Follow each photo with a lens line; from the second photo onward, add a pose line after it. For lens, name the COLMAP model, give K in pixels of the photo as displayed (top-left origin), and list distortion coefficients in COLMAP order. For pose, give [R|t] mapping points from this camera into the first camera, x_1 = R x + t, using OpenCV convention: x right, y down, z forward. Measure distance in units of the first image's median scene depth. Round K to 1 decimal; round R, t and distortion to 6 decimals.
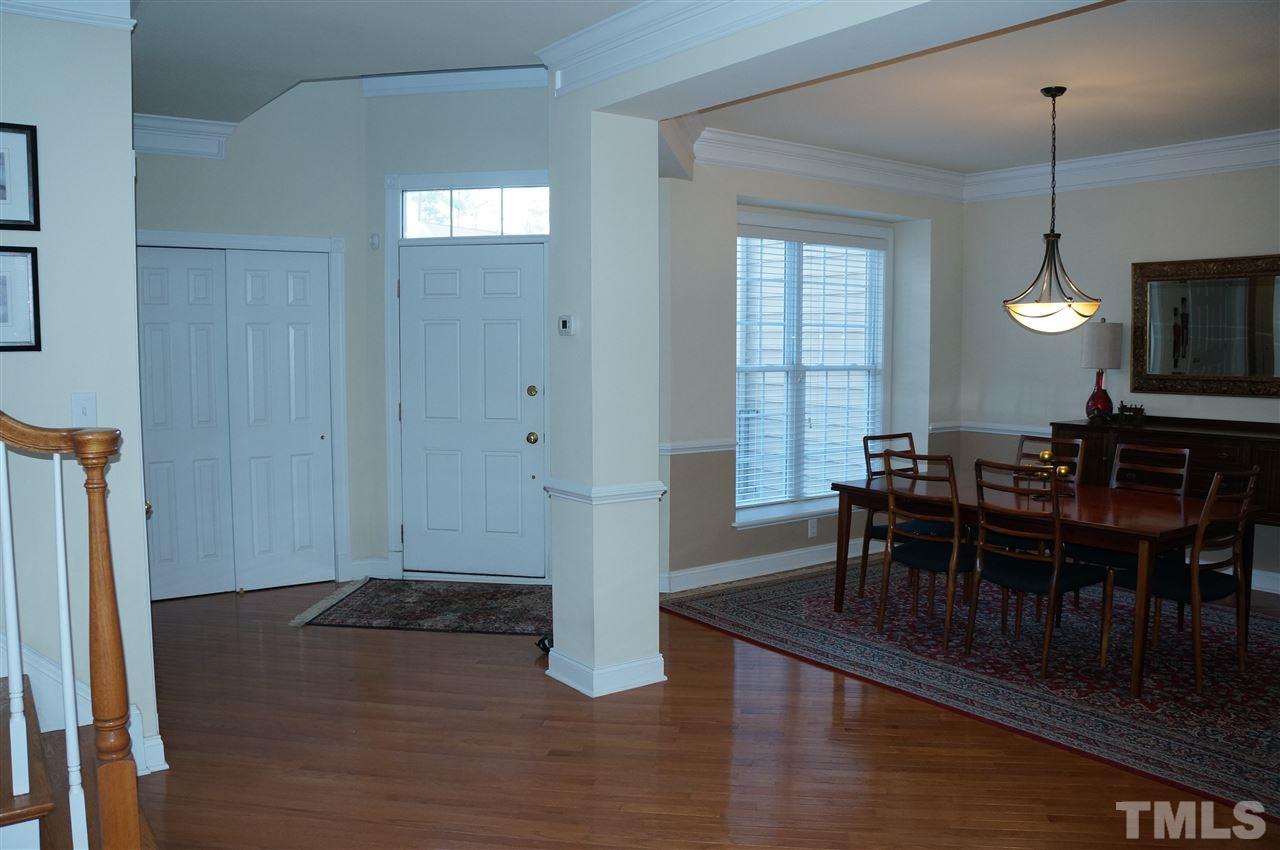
lens RADIAL K [[979.4, 0, 659.0], [0, 979.4, 427.3], [0, 0, 1]] dist [-0.168333, 0.112459]
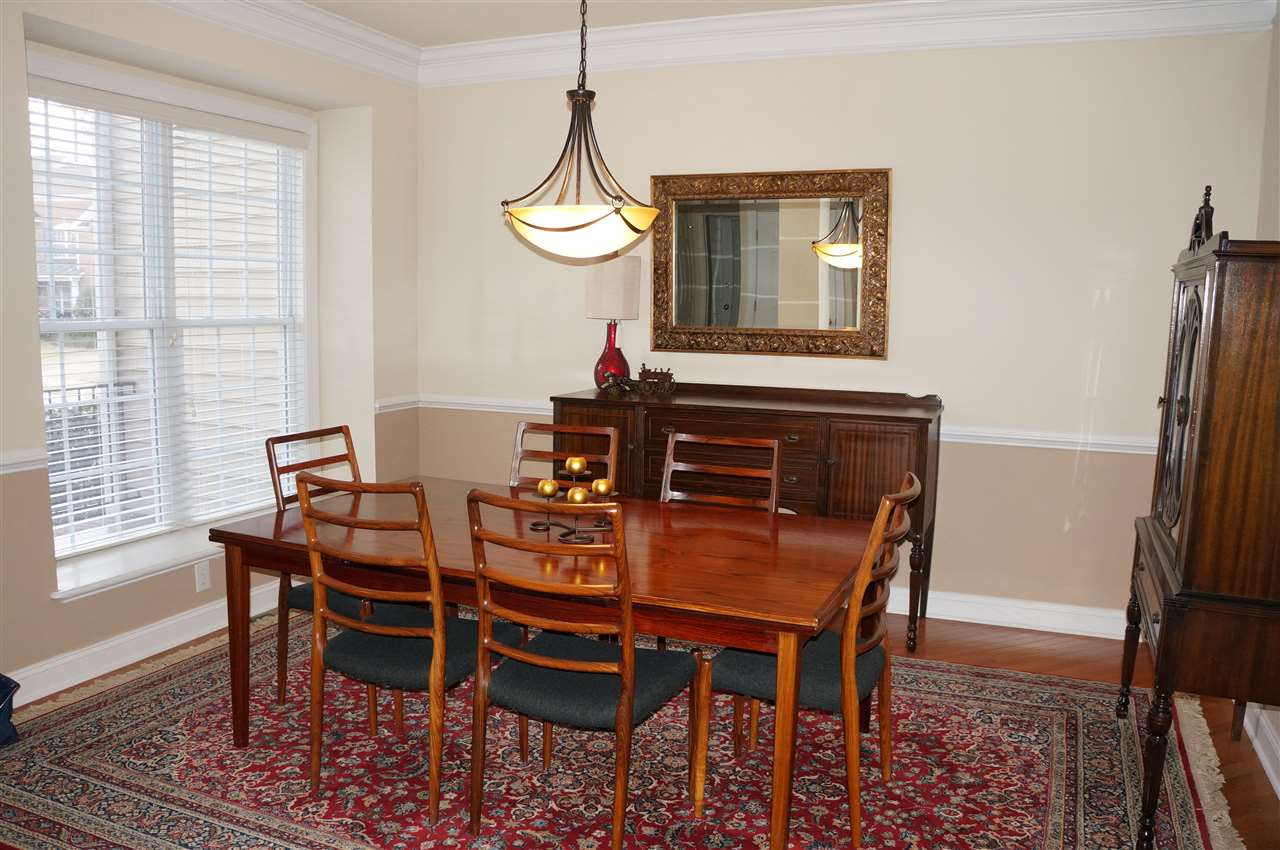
lens RADIAL K [[979.4, 0, 659.0], [0, 979.4, 427.3], [0, 0, 1]] dist [-0.168333, 0.112459]
pose [[0.847208, -0.055434, 0.528362, 0.115187], [0.029657, 0.997925, 0.057145, -0.025352], [-0.530434, -0.032744, 0.847094, 0.414566]]
